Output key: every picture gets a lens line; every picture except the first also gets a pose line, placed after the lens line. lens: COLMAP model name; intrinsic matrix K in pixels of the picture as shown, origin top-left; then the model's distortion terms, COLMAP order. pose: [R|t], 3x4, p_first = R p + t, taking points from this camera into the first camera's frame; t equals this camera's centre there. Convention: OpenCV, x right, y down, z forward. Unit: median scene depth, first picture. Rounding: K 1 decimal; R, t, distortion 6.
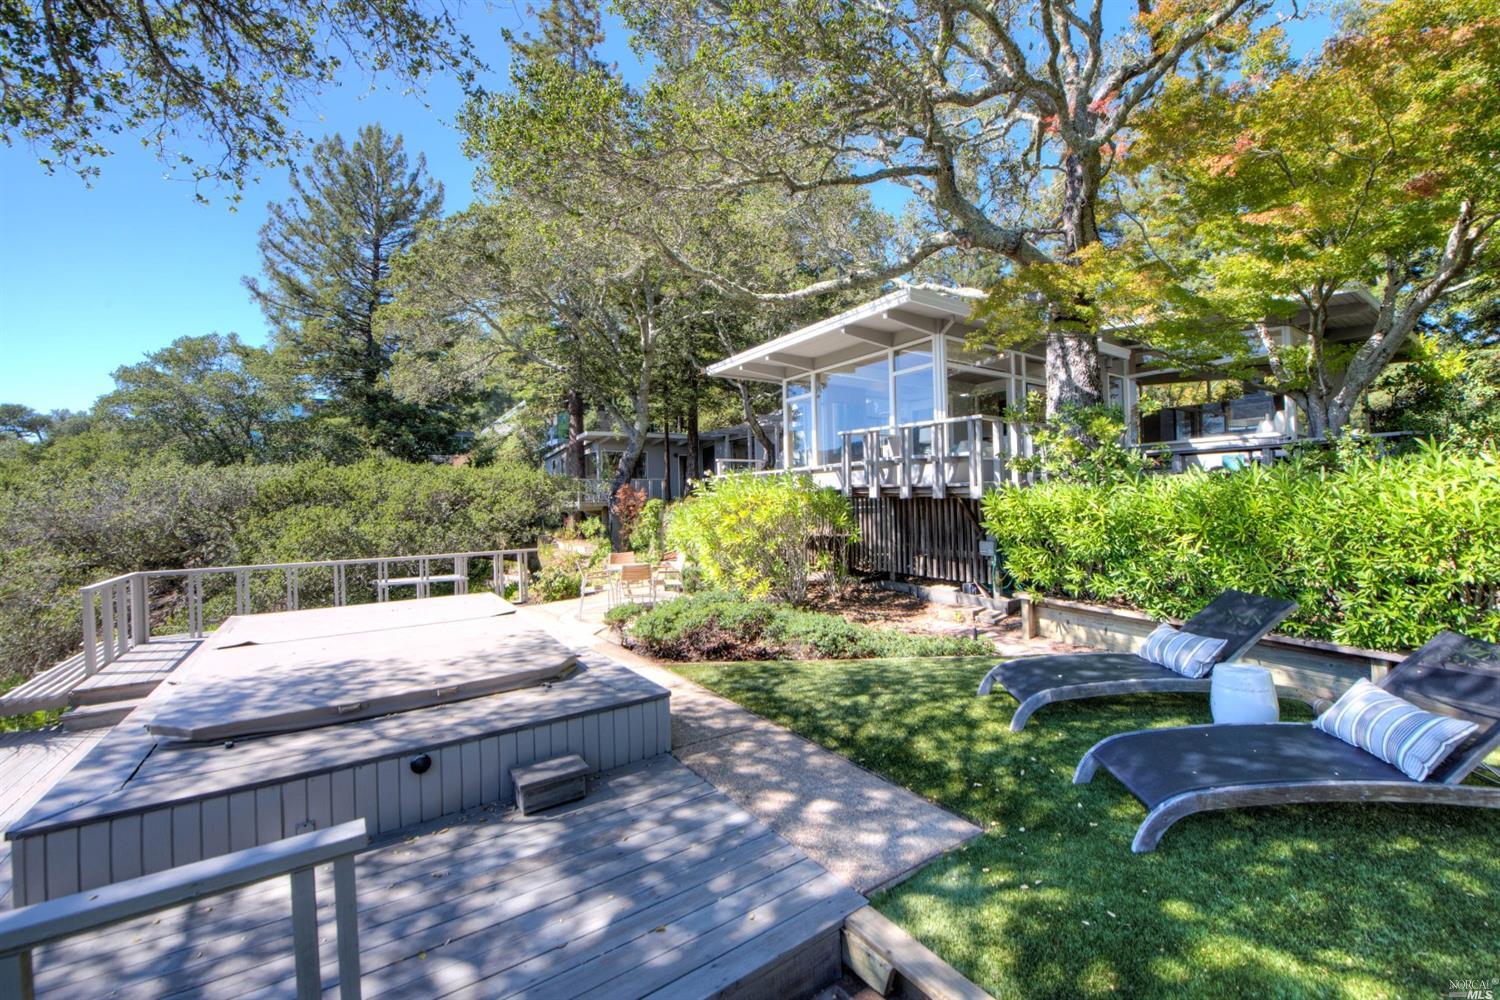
lens RADIAL K [[600.8, 0, 751.9], [0, 600.8, 499.2], [0, 0, 1]] dist [-0.011179, -0.000490]
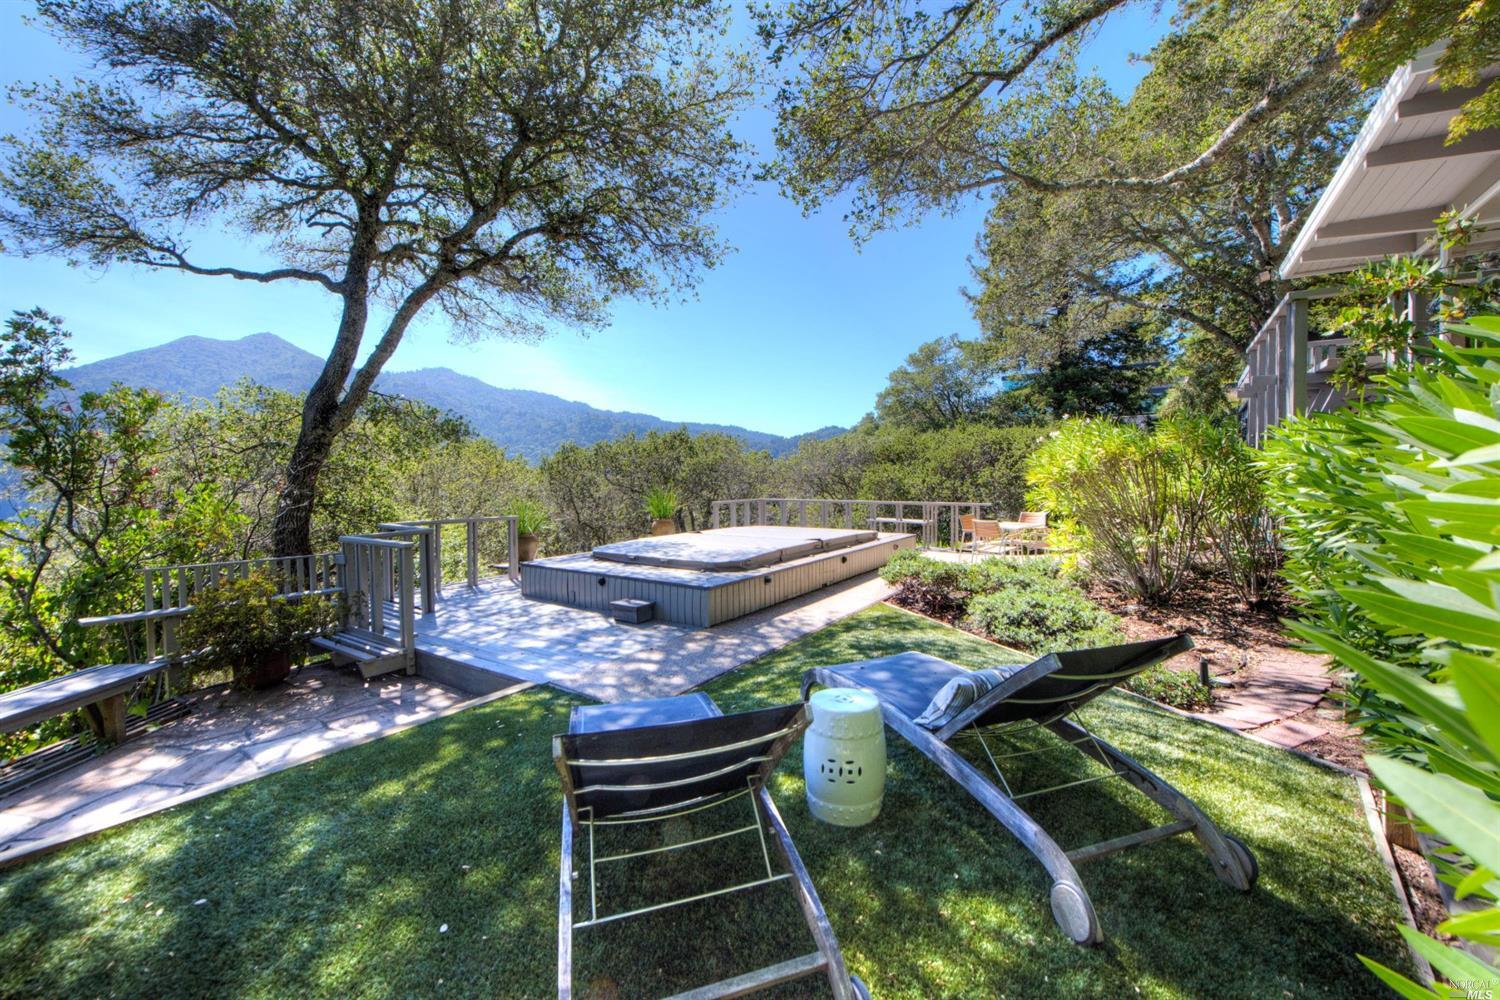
lens RADIAL K [[600.8, 0, 751.4], [0, 600.8, 494.1], [0, 0, 1]] dist [-0.011179, -0.000490]
pose [[0.363364, 0.053529, -0.930108, 1.197505], [-0.005219, 0.998449, 0.055424, 0.023844], [0.931633, -0.015284, 0.363080, 0.578667]]
